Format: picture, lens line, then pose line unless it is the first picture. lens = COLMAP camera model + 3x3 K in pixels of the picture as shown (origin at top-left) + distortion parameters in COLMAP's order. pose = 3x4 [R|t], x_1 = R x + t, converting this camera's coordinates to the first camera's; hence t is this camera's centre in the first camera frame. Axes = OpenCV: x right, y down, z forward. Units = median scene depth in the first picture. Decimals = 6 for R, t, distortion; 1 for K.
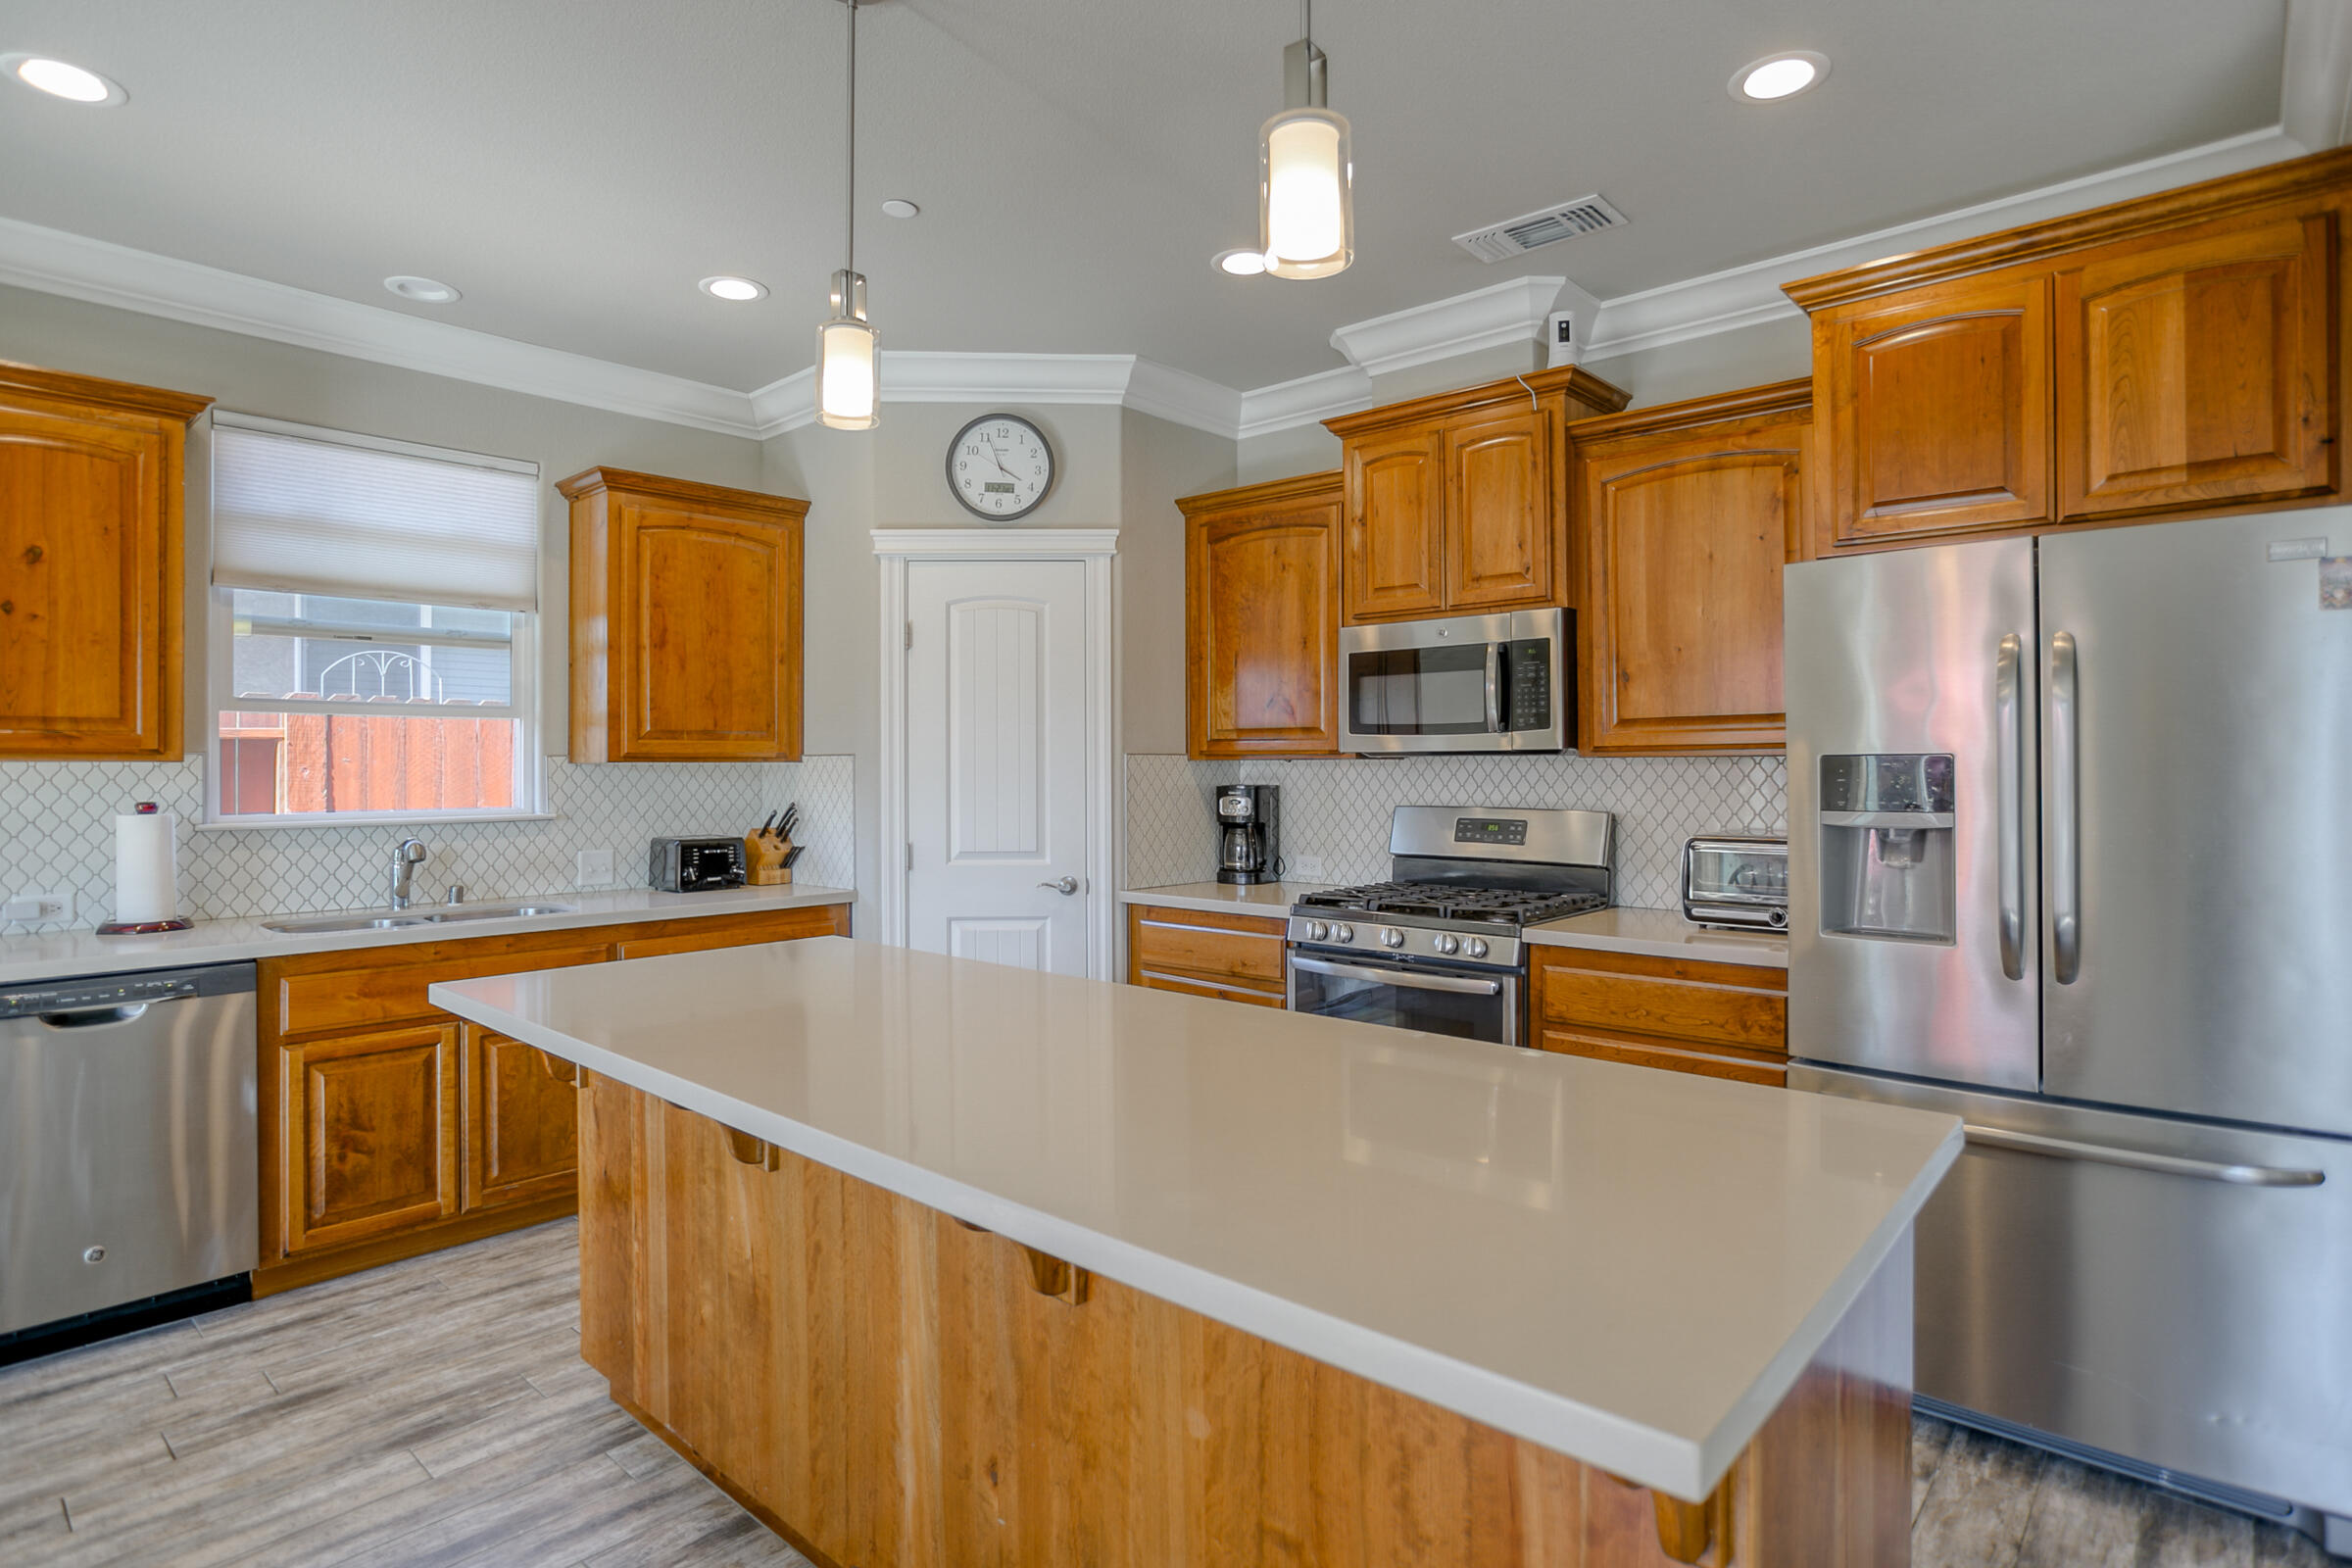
lens RADIAL K [[1205.0, 0, 1159.2], [0, 1205.0, 767.7], [0, 0, 1]] dist [-0.044243, 0.017843]
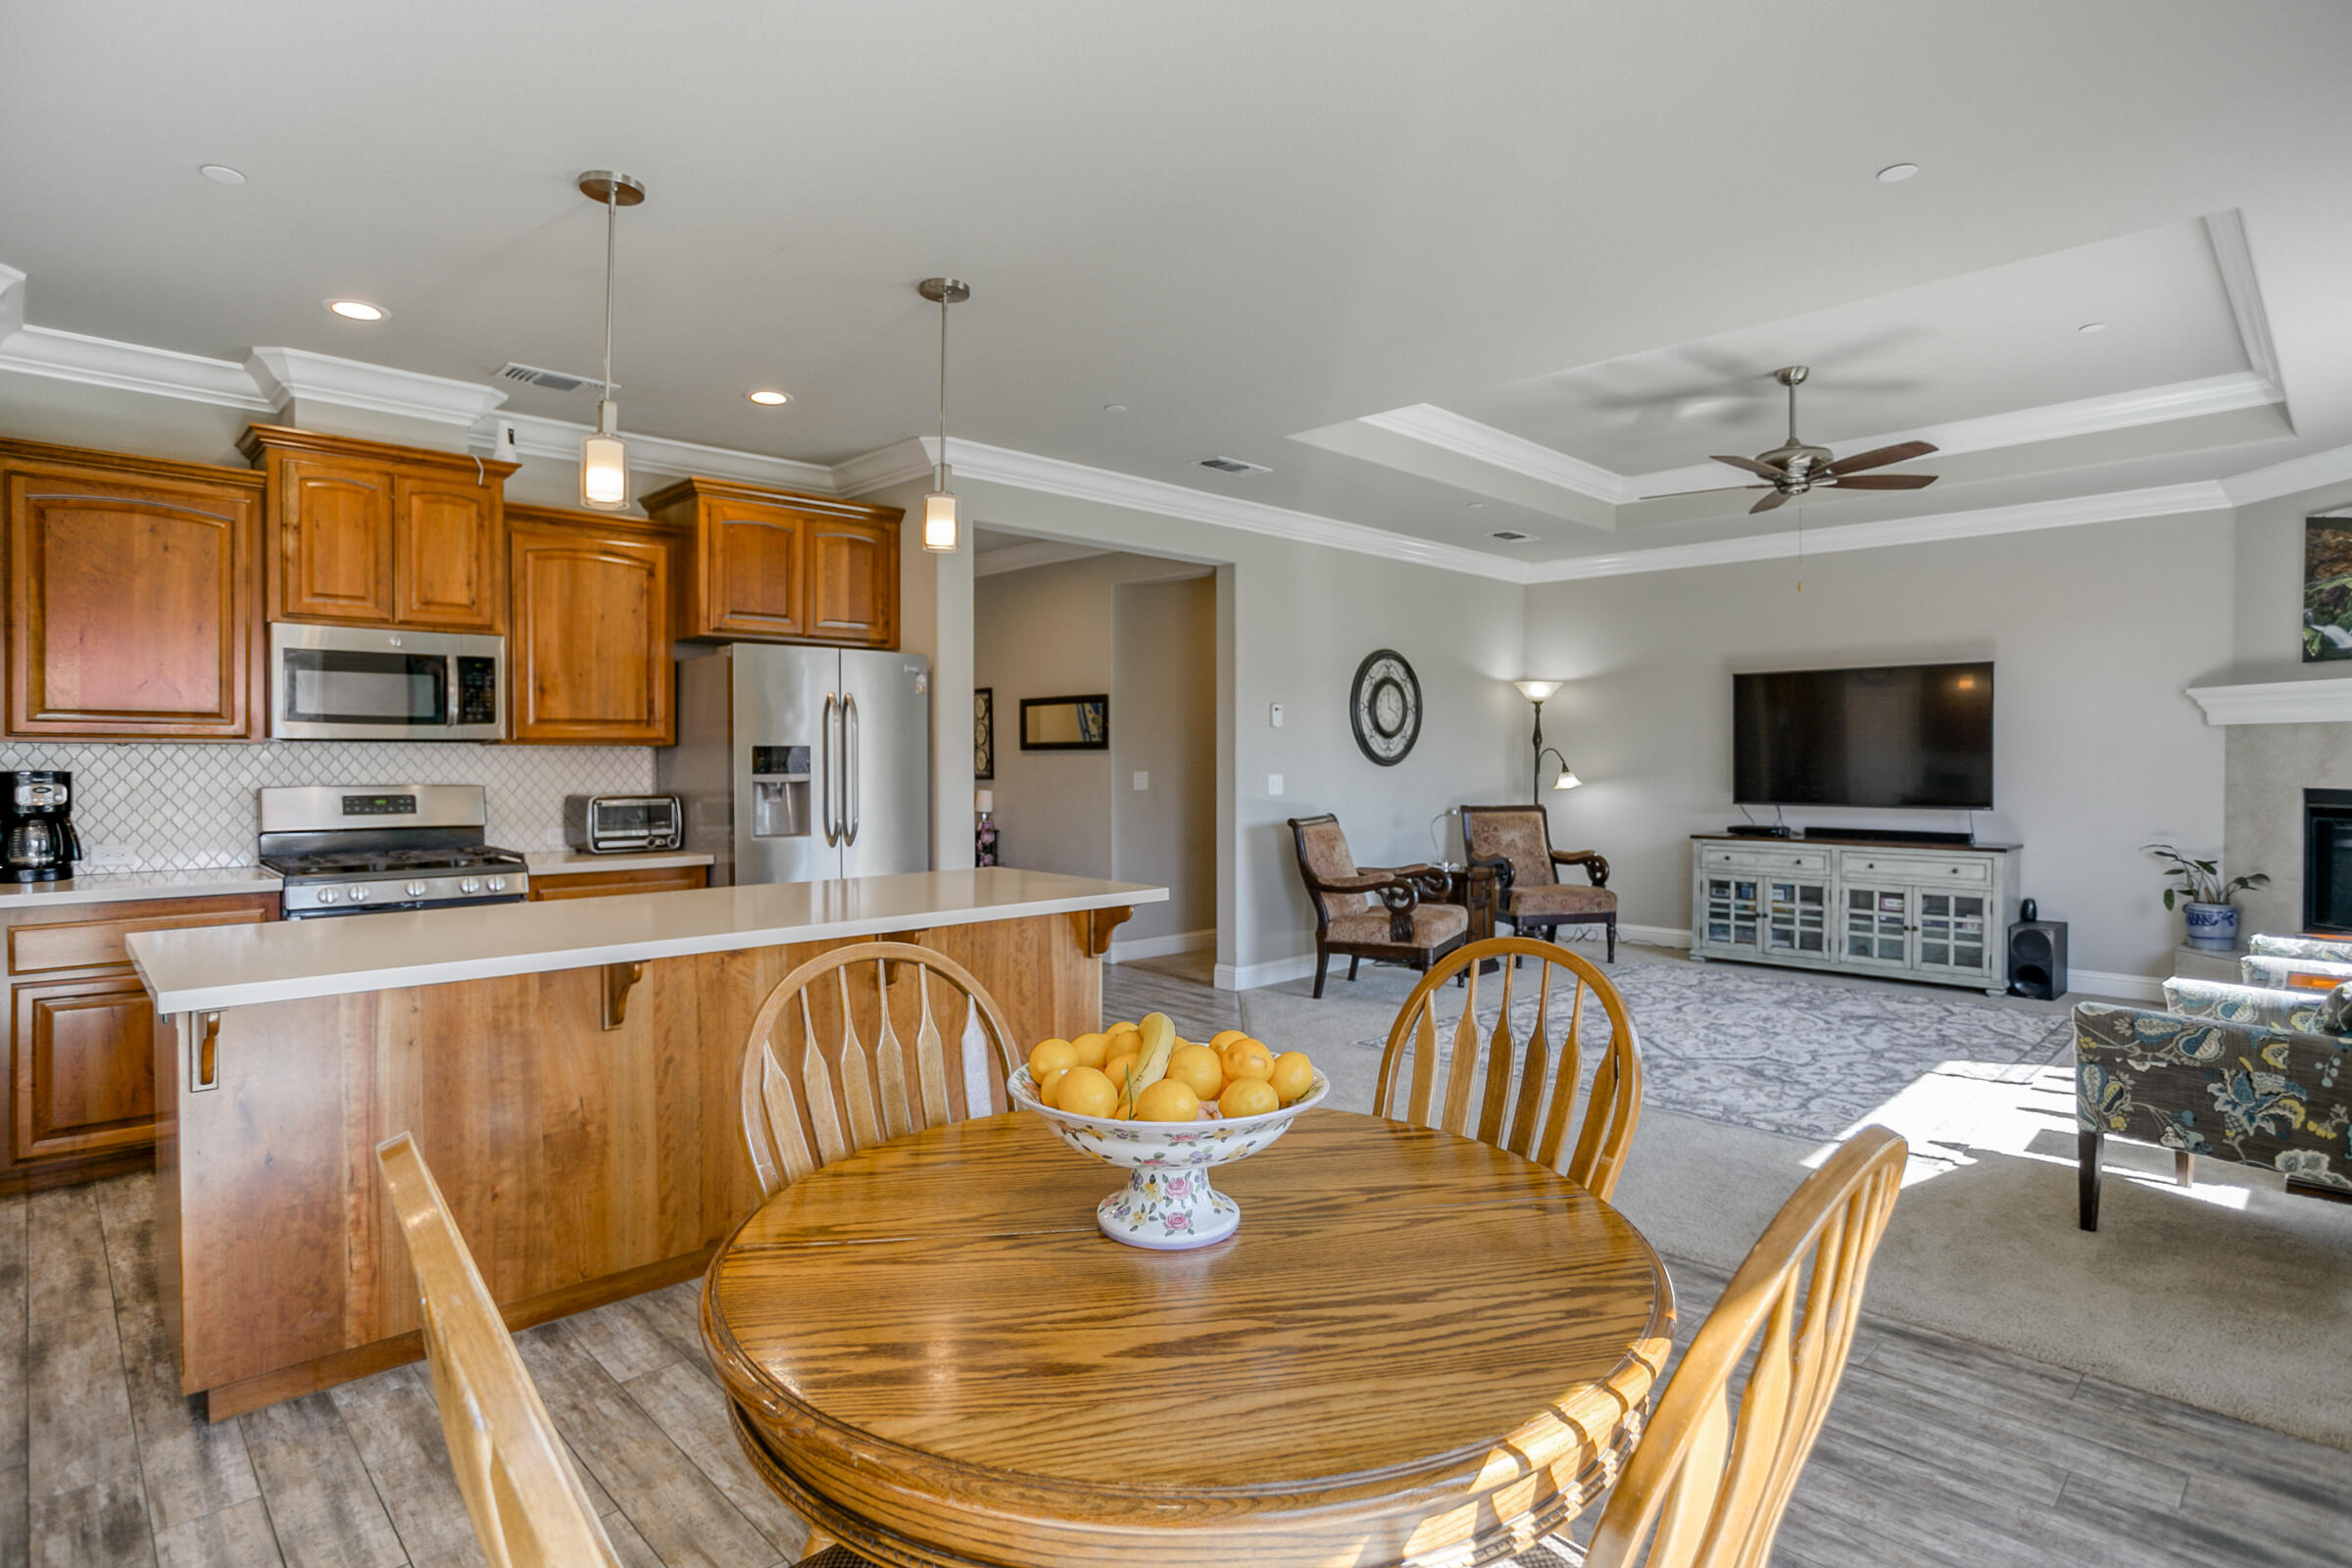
lens RADIAL K [[1205.0, 0, 1194.8], [0, 1205.0, 778.9], [0, 0, 1]] dist [-0.044243, 0.017843]
pose [[0.060403, -0.018115, 0.998010, -0.928825], [-0.000567, 0.999835, 0.018182, 0.004923], [-0.998174, -0.001664, 0.060383, 0.118844]]
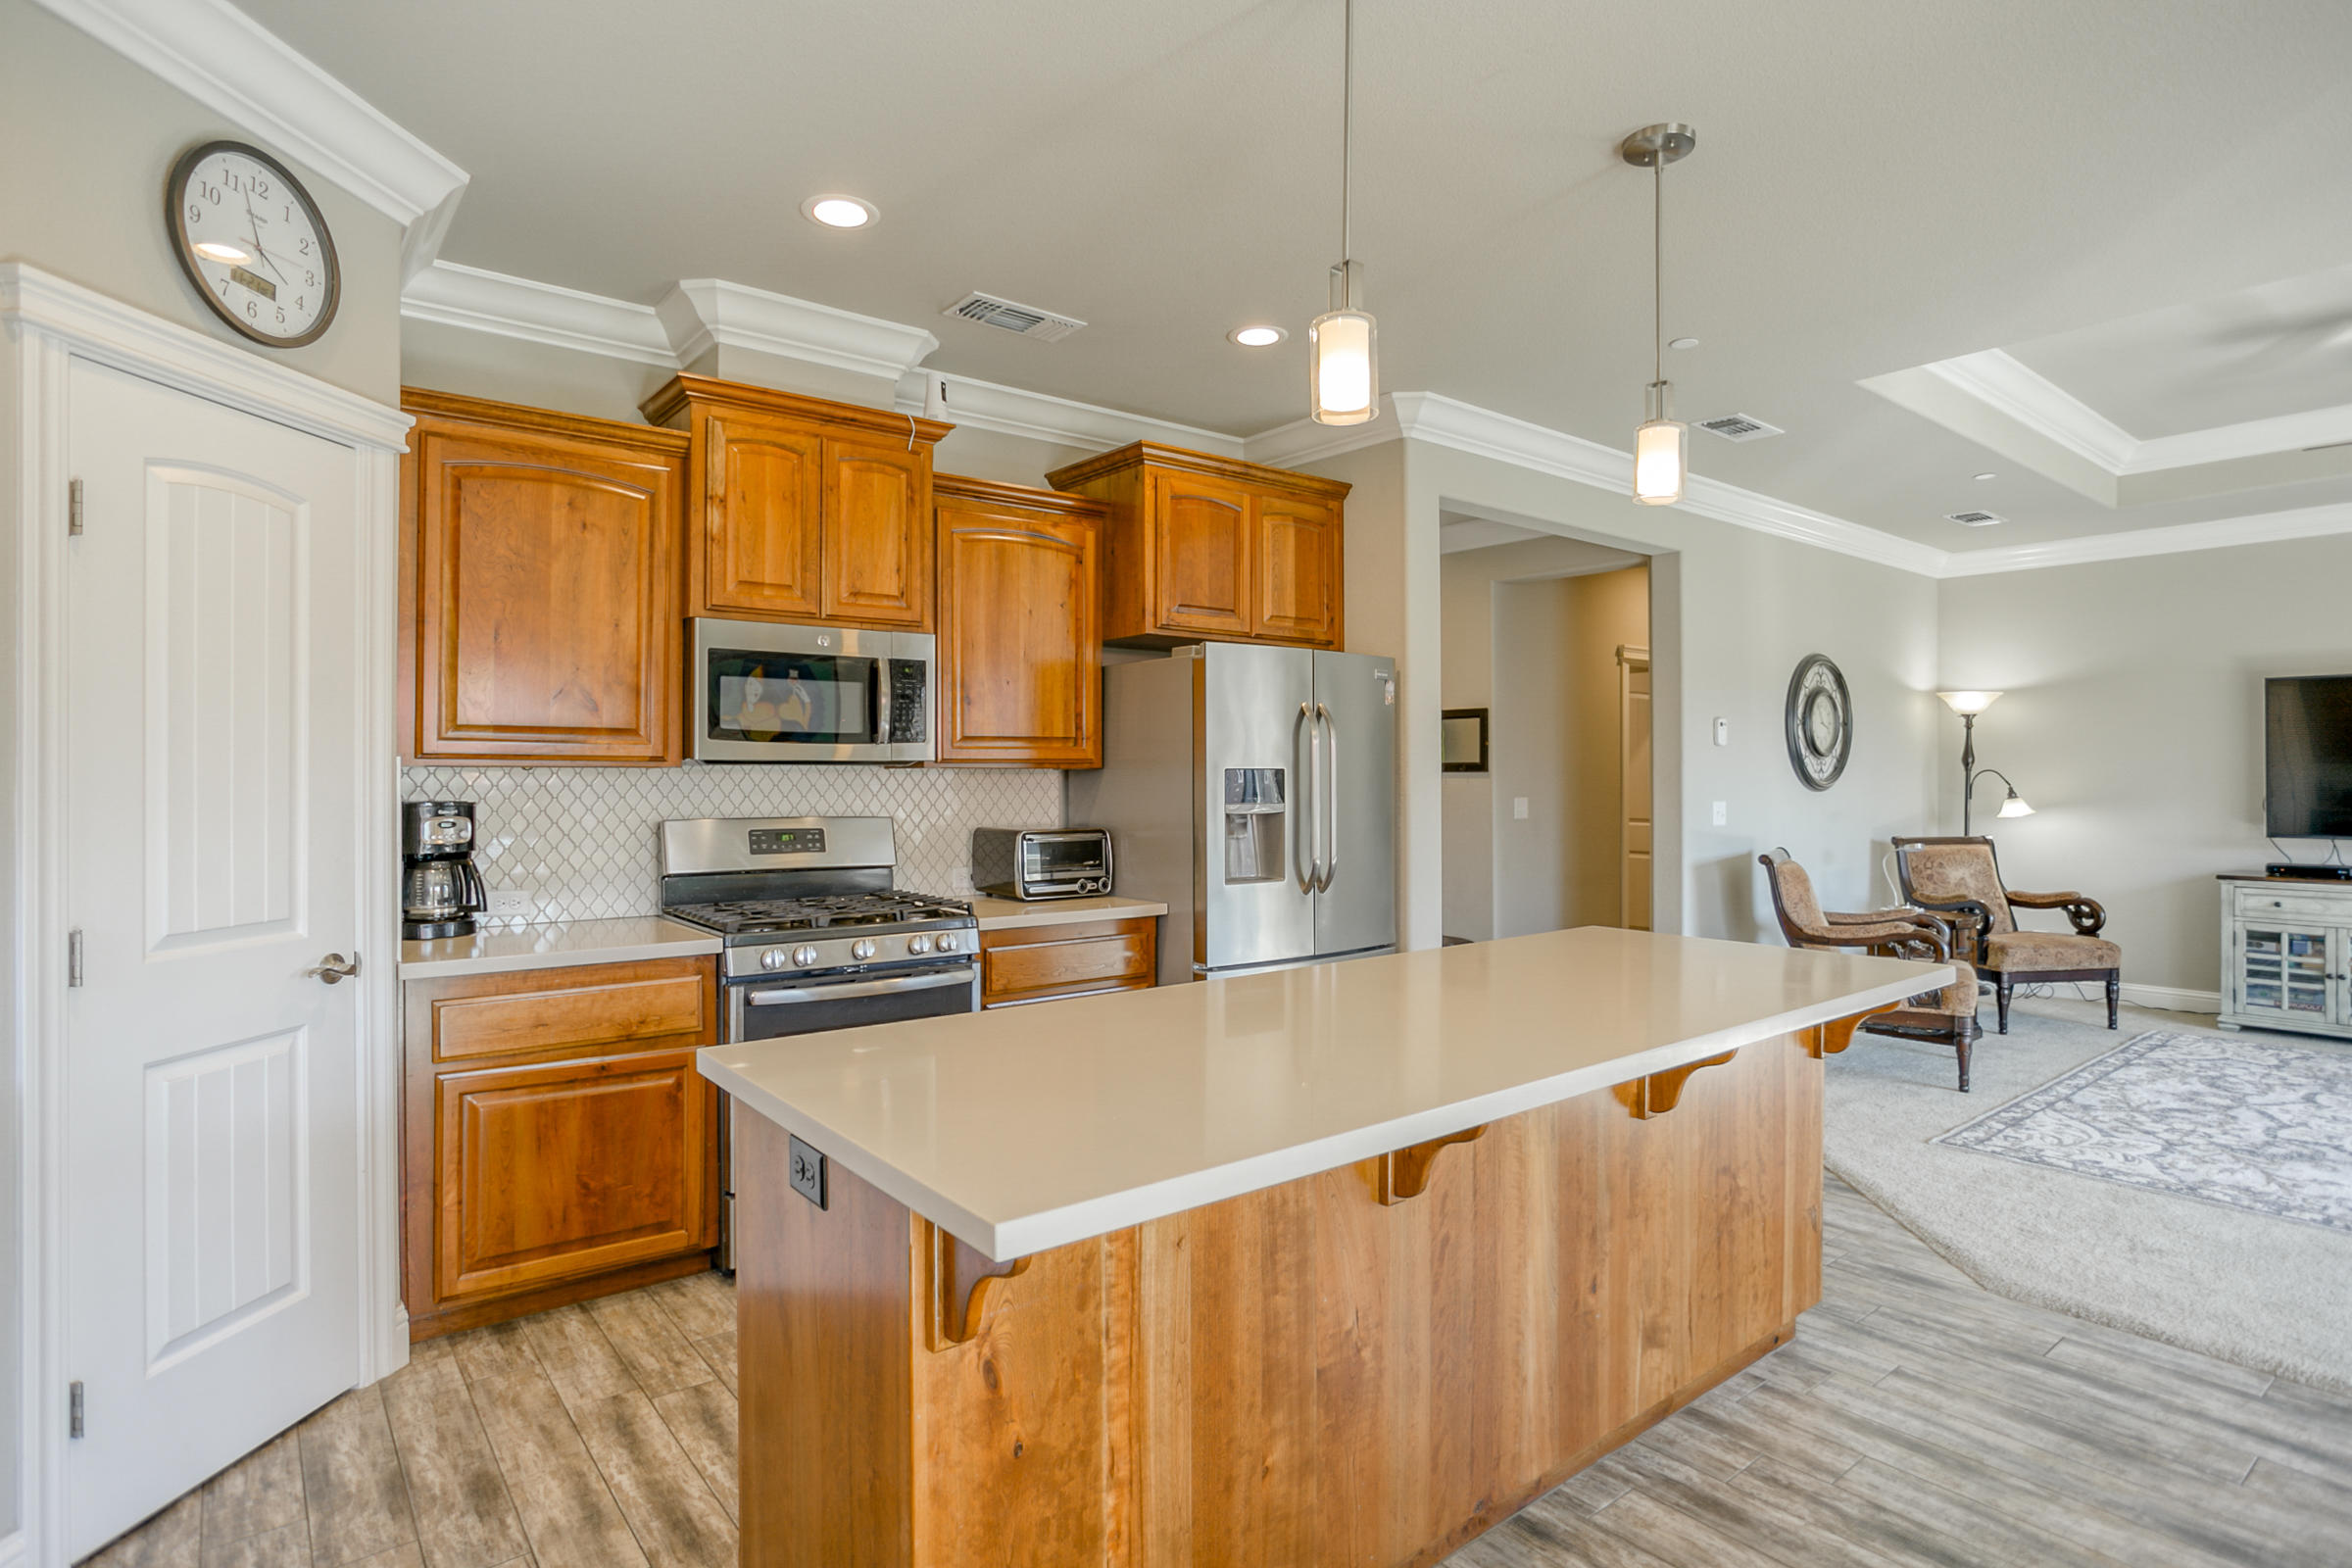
lens RADIAL K [[1205.0, 0, 1188.0], [0, 1205.0, 783.0], [0, 0, 1]] dist [-0.044243, 0.017843]
pose [[0.165790, -0.004127, 0.986152, -0.699074], [0.000693, 0.999991, 0.004068, 0.000904], [-0.986161, 0.000009, 0.165791, 0.546604]]
